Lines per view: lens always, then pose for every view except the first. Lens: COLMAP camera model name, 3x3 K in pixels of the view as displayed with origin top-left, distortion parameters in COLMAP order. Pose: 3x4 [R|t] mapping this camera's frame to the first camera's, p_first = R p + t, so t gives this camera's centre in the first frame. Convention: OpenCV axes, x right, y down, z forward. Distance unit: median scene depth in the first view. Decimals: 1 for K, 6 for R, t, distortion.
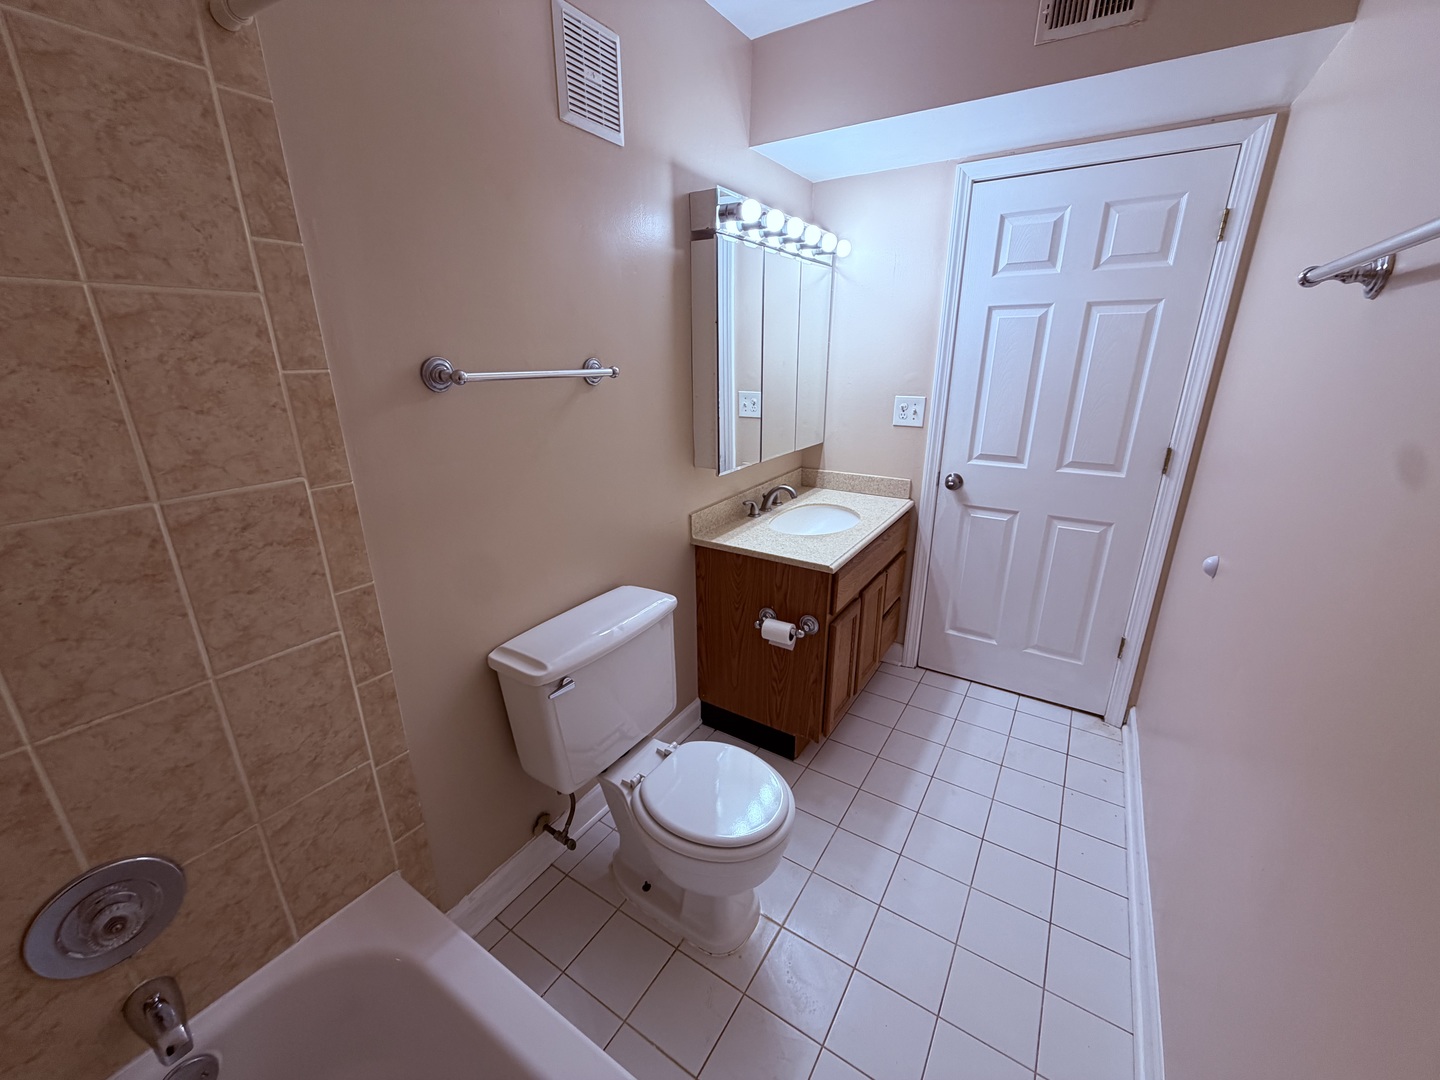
lens RADIAL K [[576.0, 0, 712.0], [0, 576.0, 541.3], [0, 0, 1]] dist [0.002095, 0.000732]
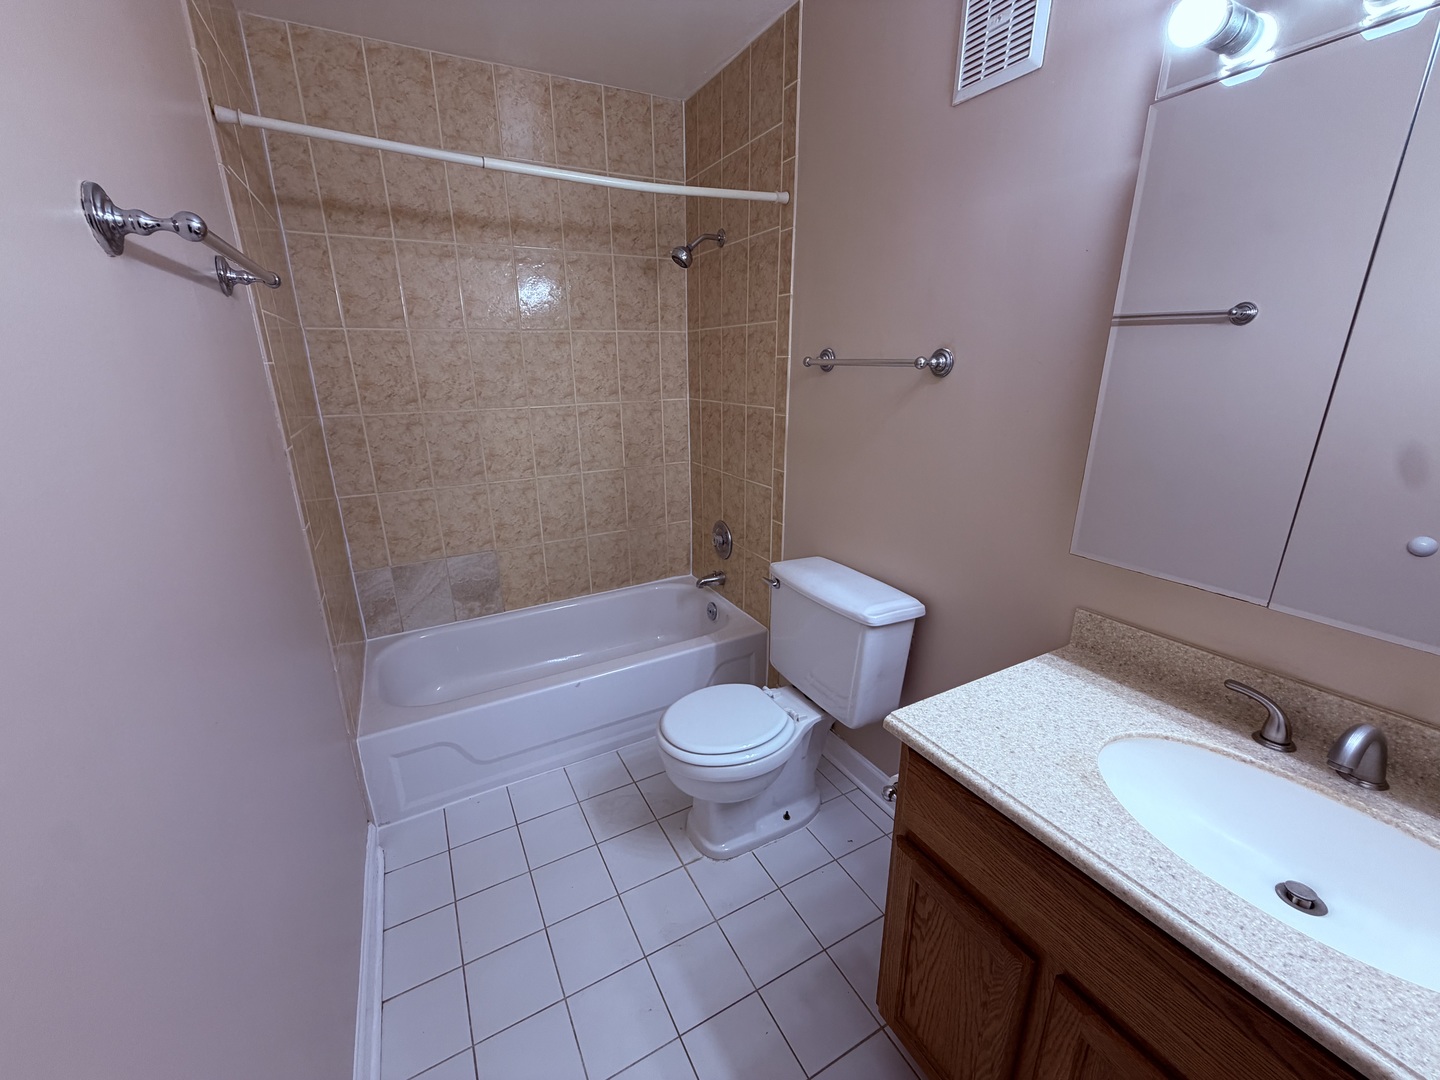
lens RADIAL K [[576.0, 0, 724.6], [0, 576.0, 541.7], [0, 0, 1]] dist [0.002095, 0.000732]
pose [[-0.465934, 0.271095, -0.842266, 1.246448], [-0.270820, 0.862530, 0.427432, -0.526838], [0.842355, 0.427258, -0.328465, 1.717197]]
